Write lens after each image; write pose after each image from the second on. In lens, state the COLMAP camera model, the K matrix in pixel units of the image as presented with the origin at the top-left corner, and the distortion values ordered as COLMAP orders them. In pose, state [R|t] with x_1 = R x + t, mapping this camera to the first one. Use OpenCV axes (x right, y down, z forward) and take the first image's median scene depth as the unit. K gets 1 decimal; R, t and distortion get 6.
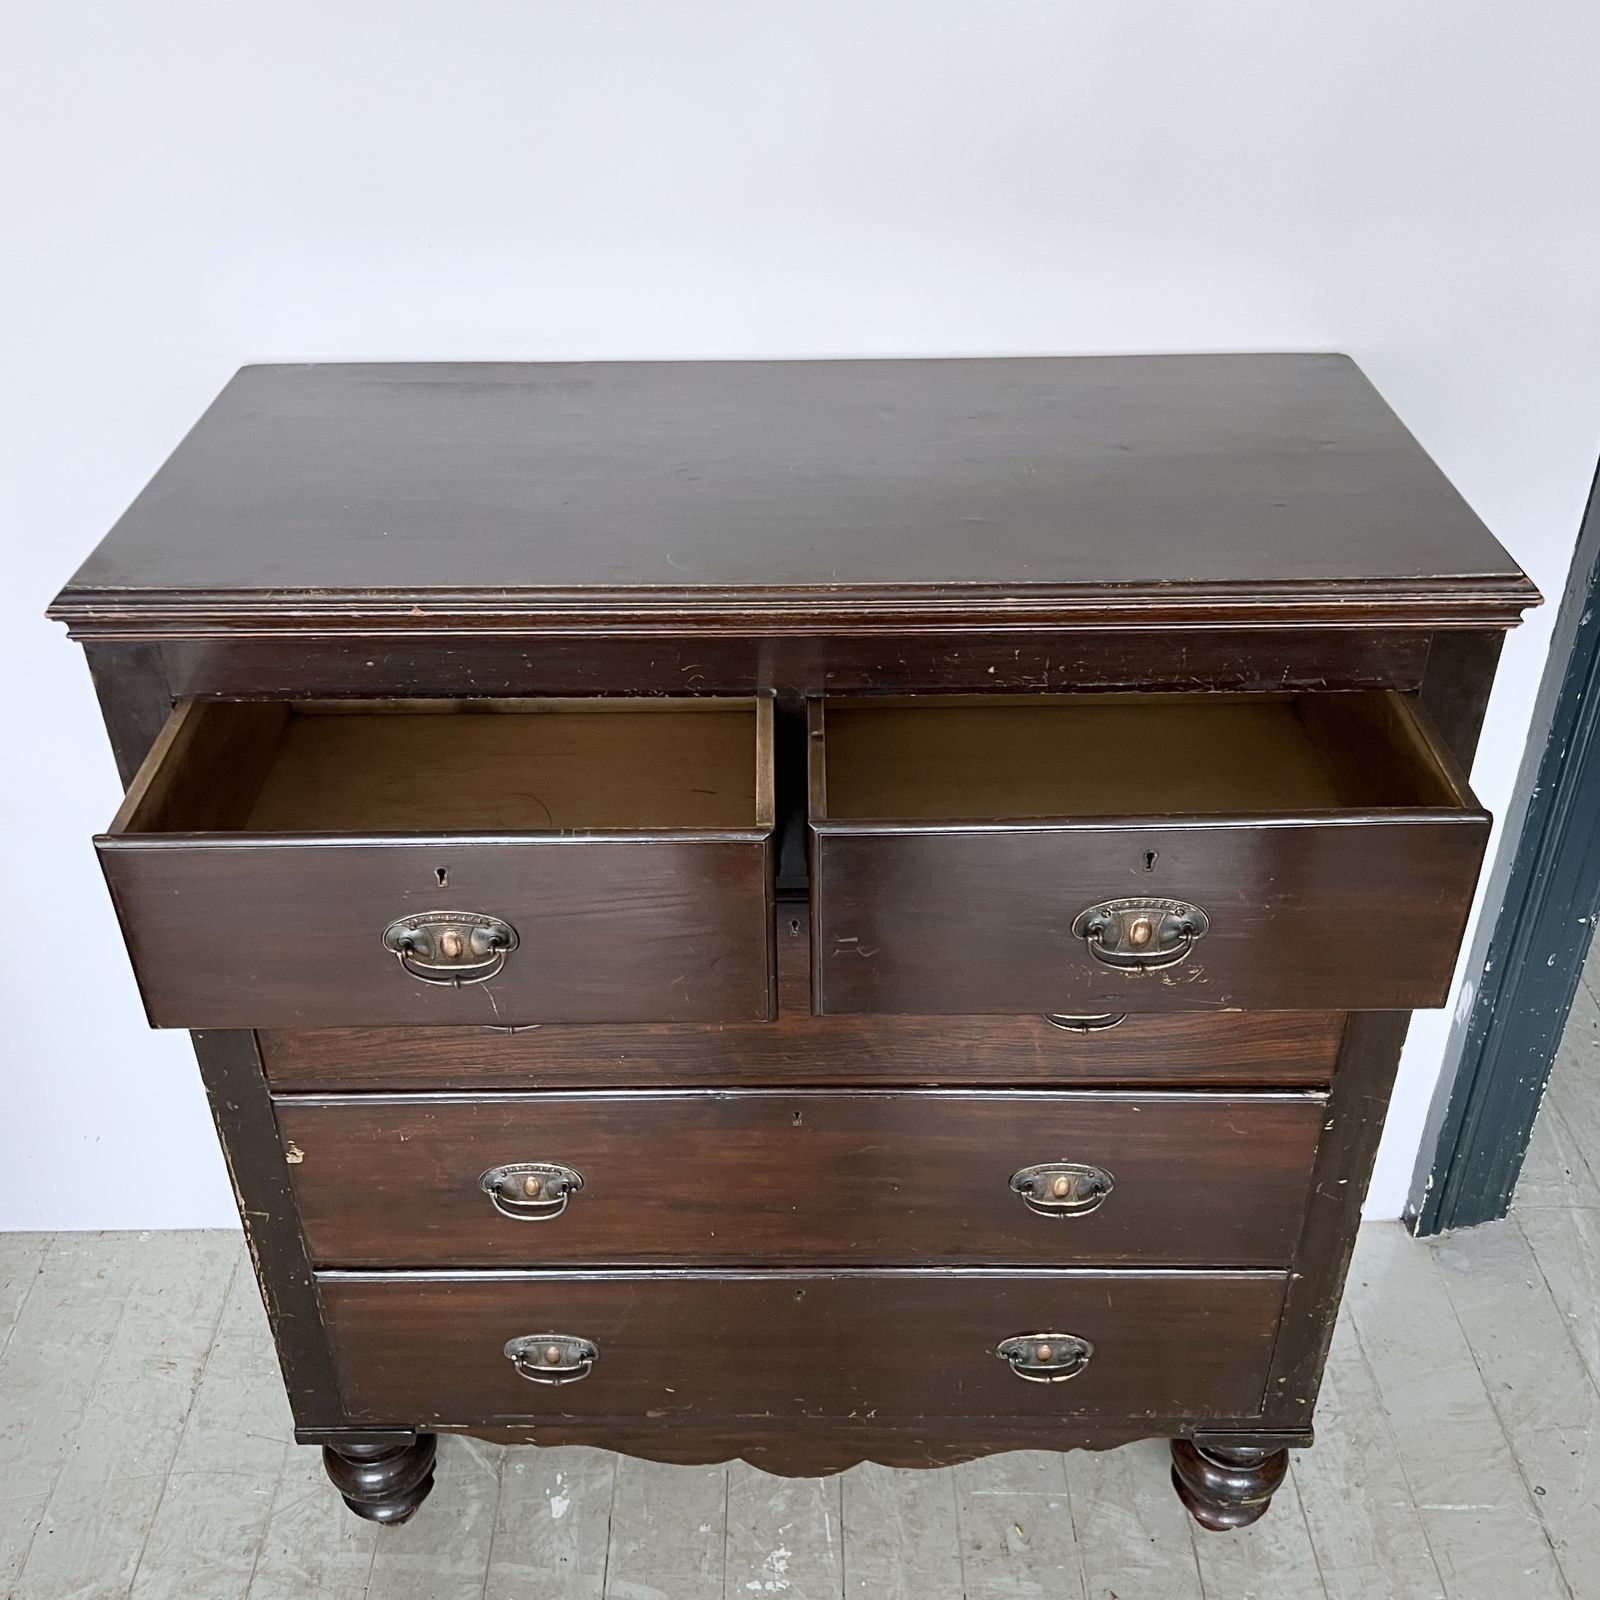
lens RADIAL K [[1675.1, 0, 781.3], [0, 1675.1, 767.9], [0, 0, 1]] dist [0.076770, -0.118963]
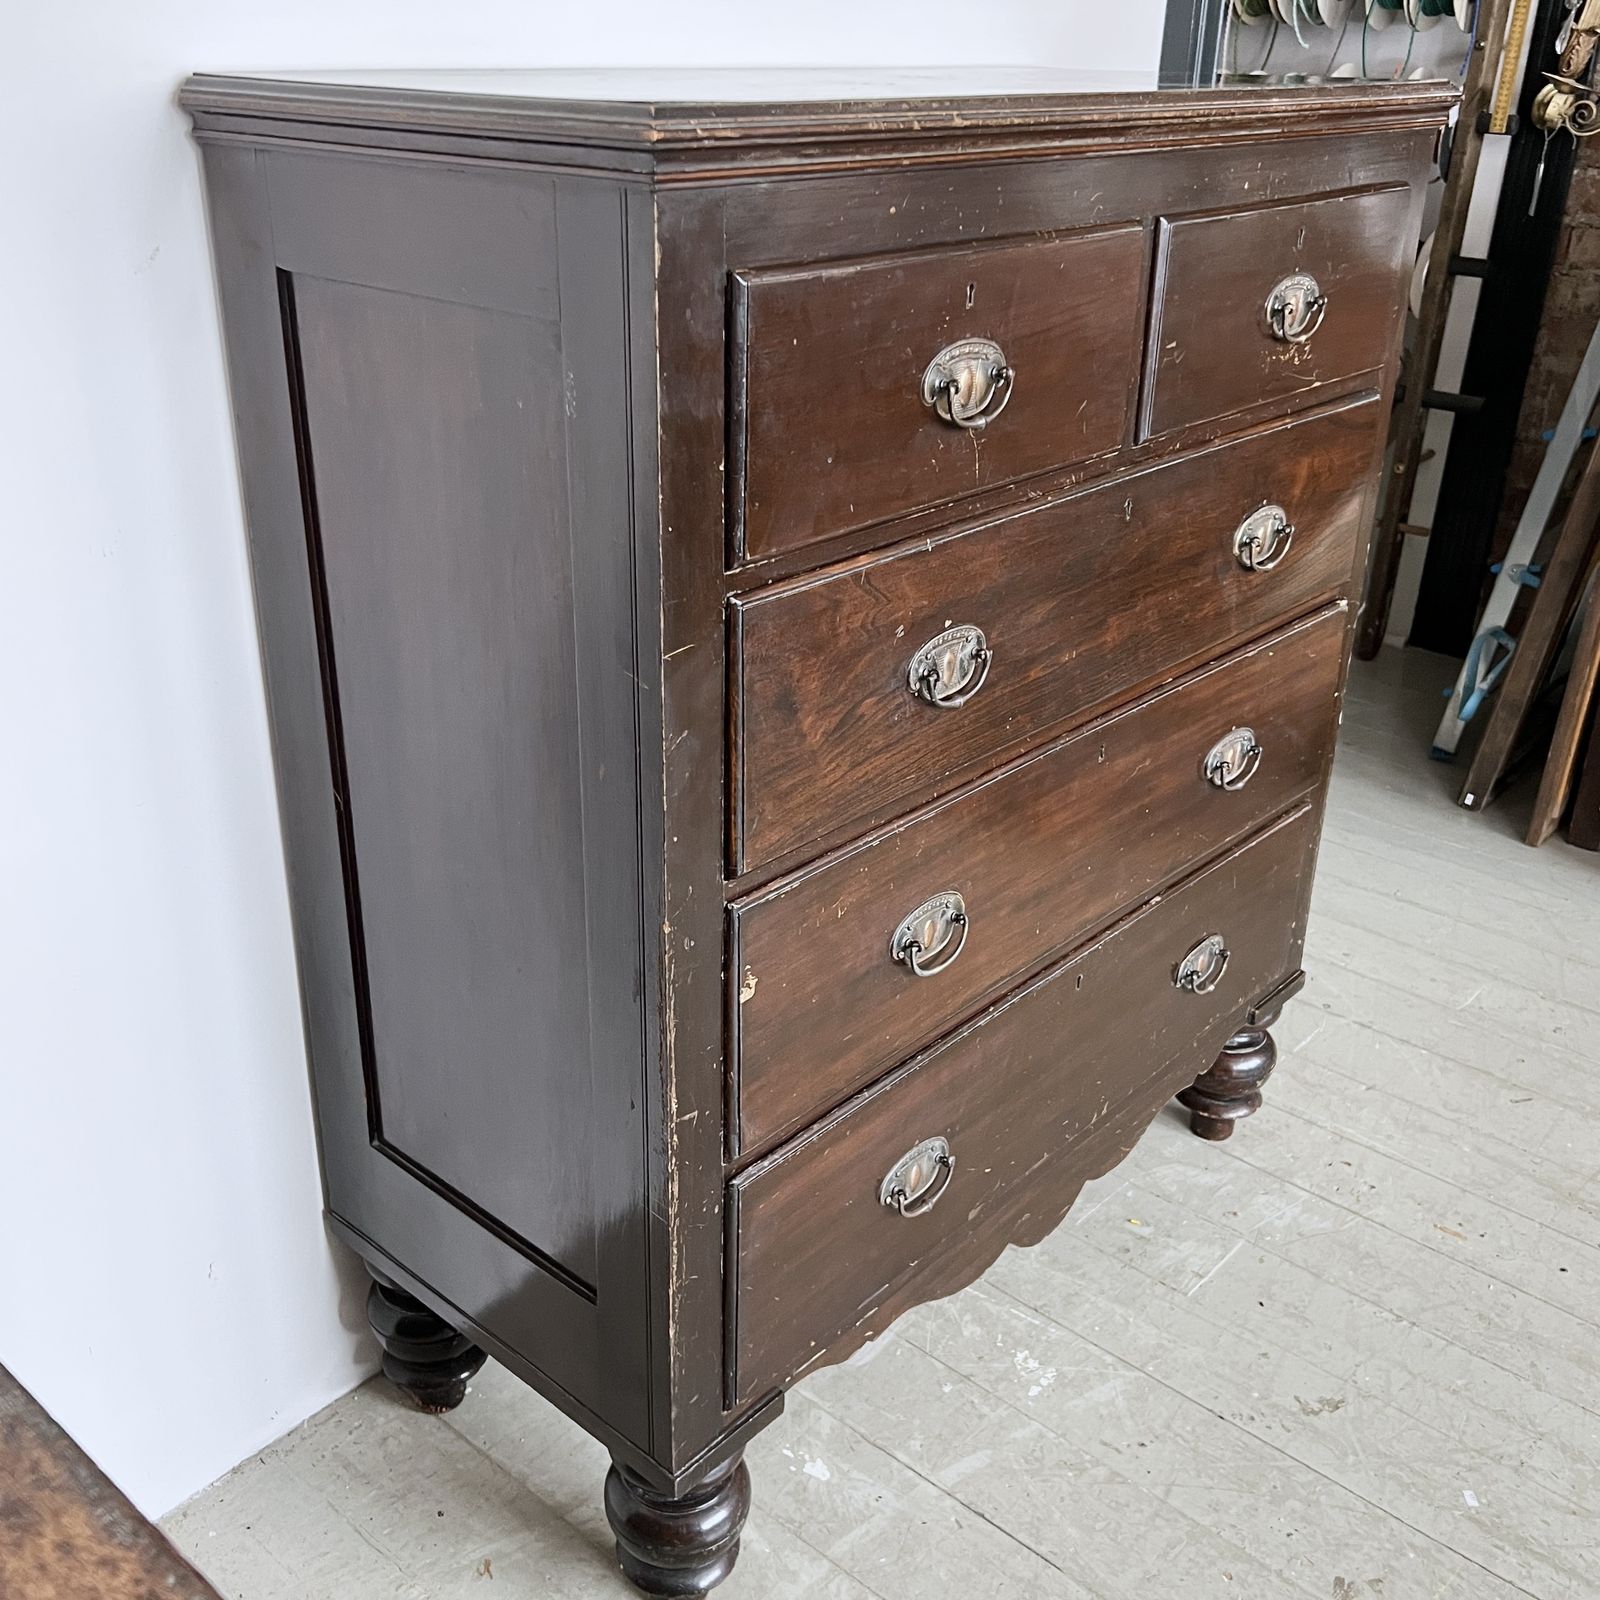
lens RADIAL K [[1655.5, 0, 795.2], [0, 1655.5, 808.0], [0, 0, 1]] dist [0.132332, -0.382497]
pose [[0.659672, -0.297554, 0.690141, -0.632702], [0.391232, 0.920012, 0.022703, 0.117456], [-0.641693, 0.255029, 0.723318, 0.339499]]
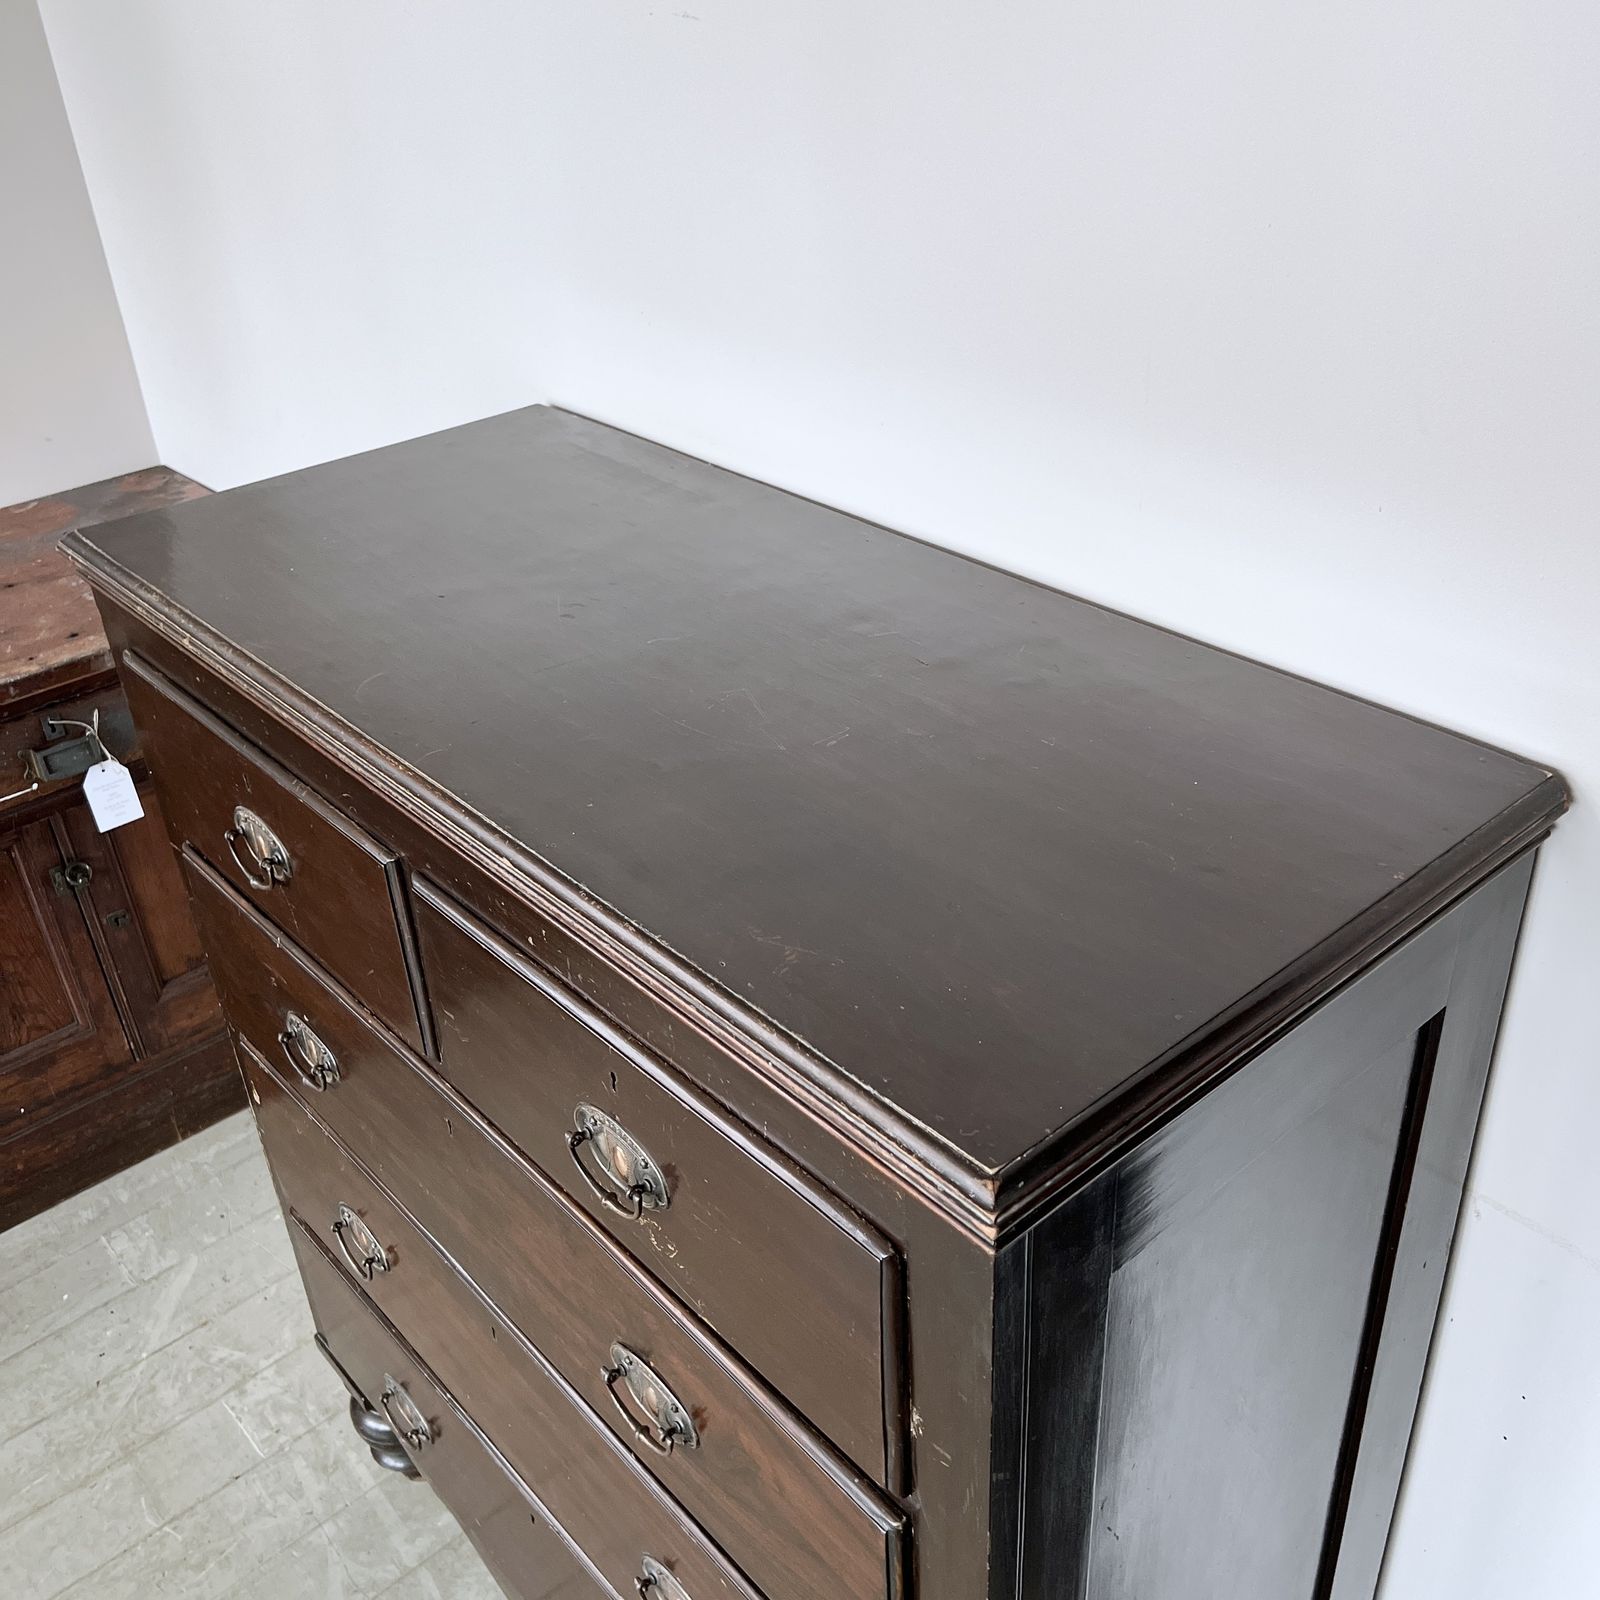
lens RADIAL K [[1611.4, 0, 807.1], [0, 1611.4, 804.0], [0, 0, 1]] dist [0.087407, -0.174265]
pose [[0.660481, 0.372977, -0.651655, 0.459650], [-0.378608, 0.914920, 0.139921, -0.183490], [0.648399, 0.154307, 0.745499, 0.342522]]
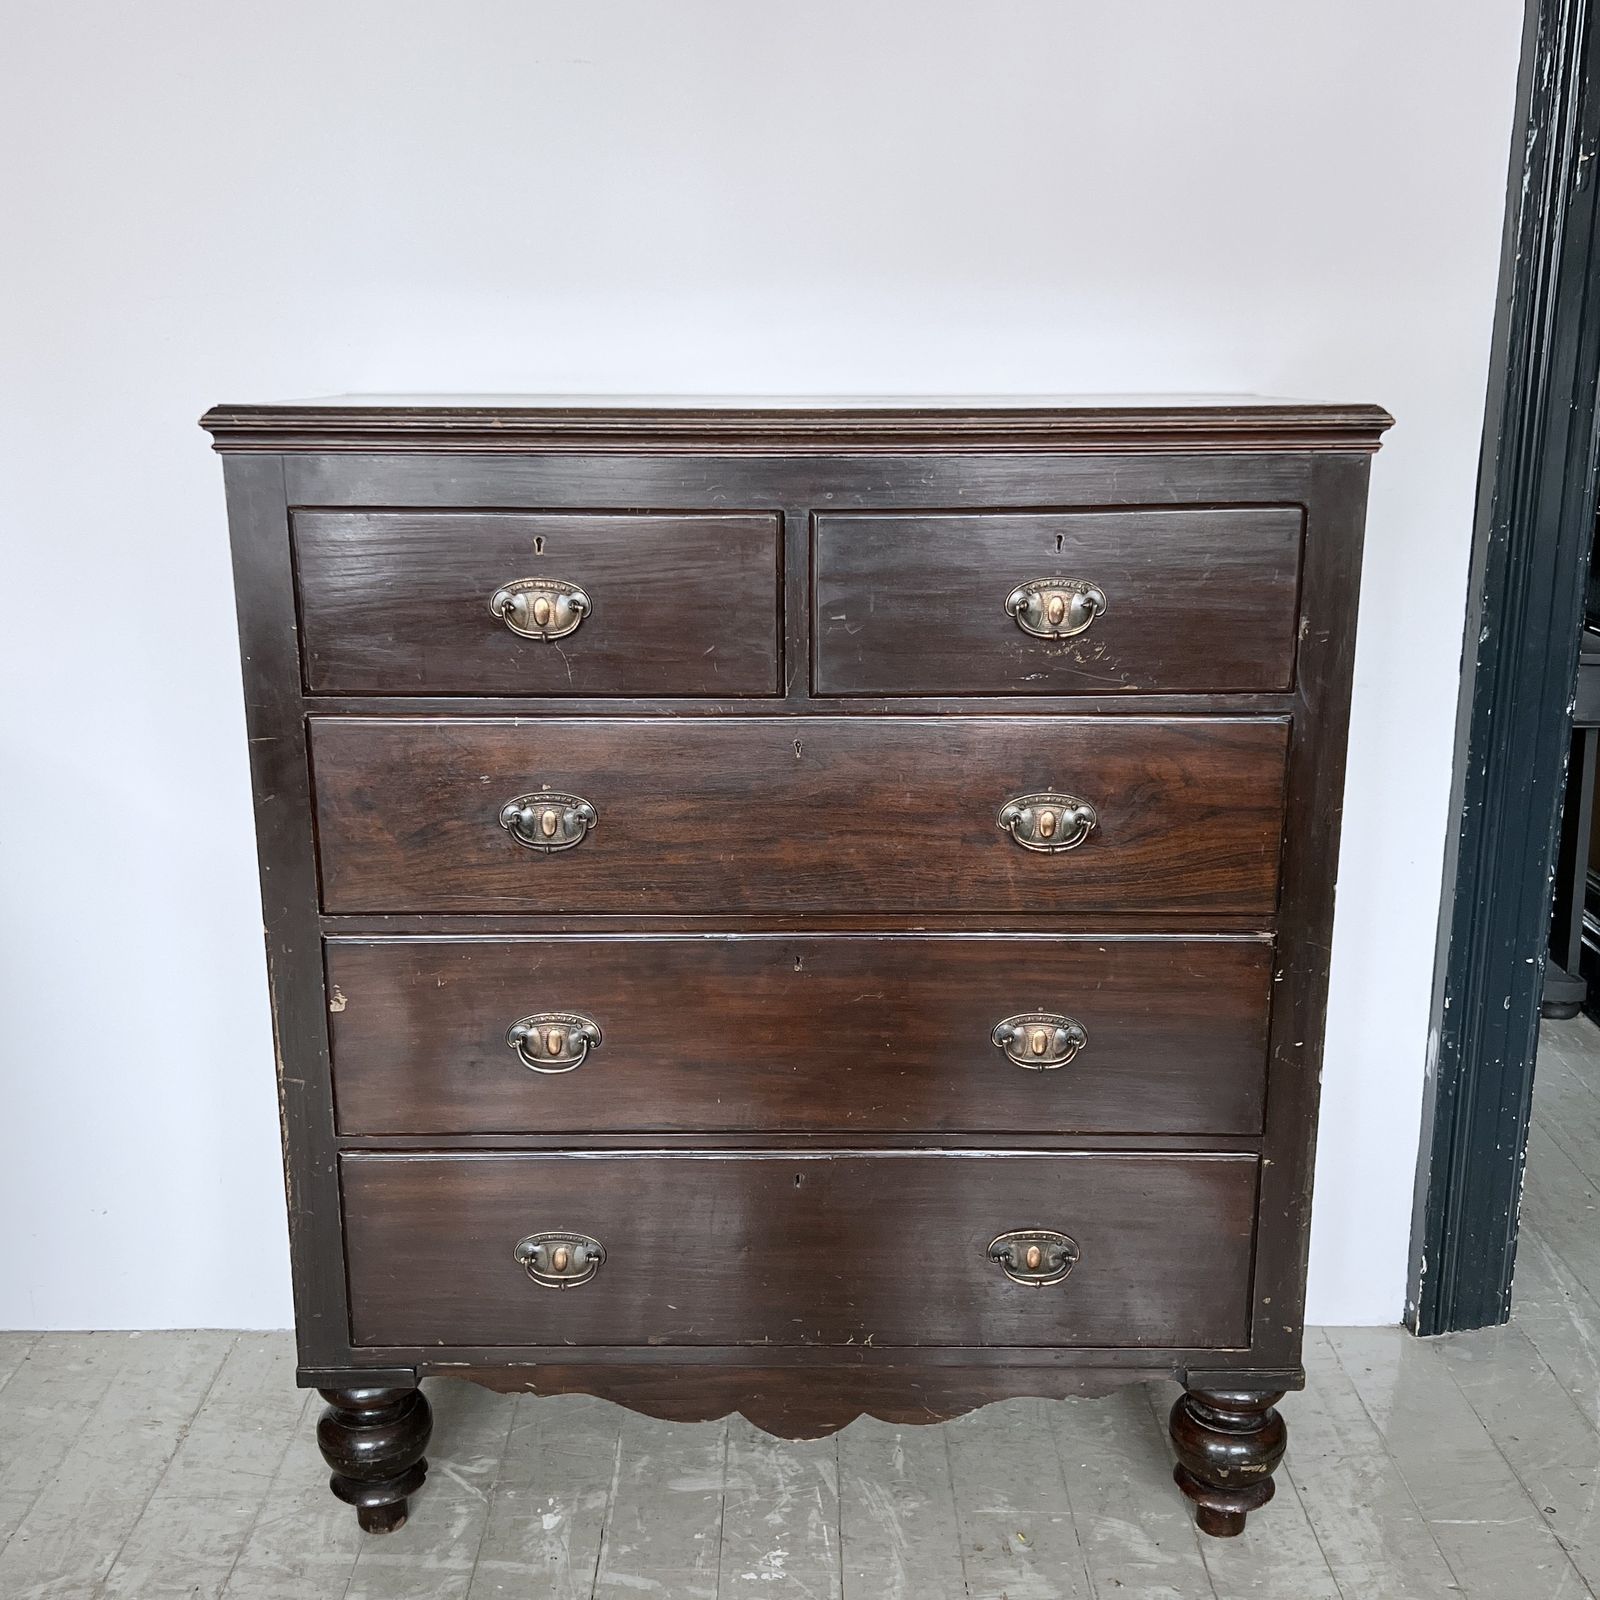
lens RADIAL K [[1788.1, 0, 803.6], [0, 1788.1, 860.2], [0, 0, 1]] dist [0.125291, -0.263748]
pose [[0.999906, 0.010578, 0.008733, 0.001463], [-0.007417, 0.952490, -0.304481, 0.404487], [-0.011539, 0.304388, 0.952478, -0.115578]]
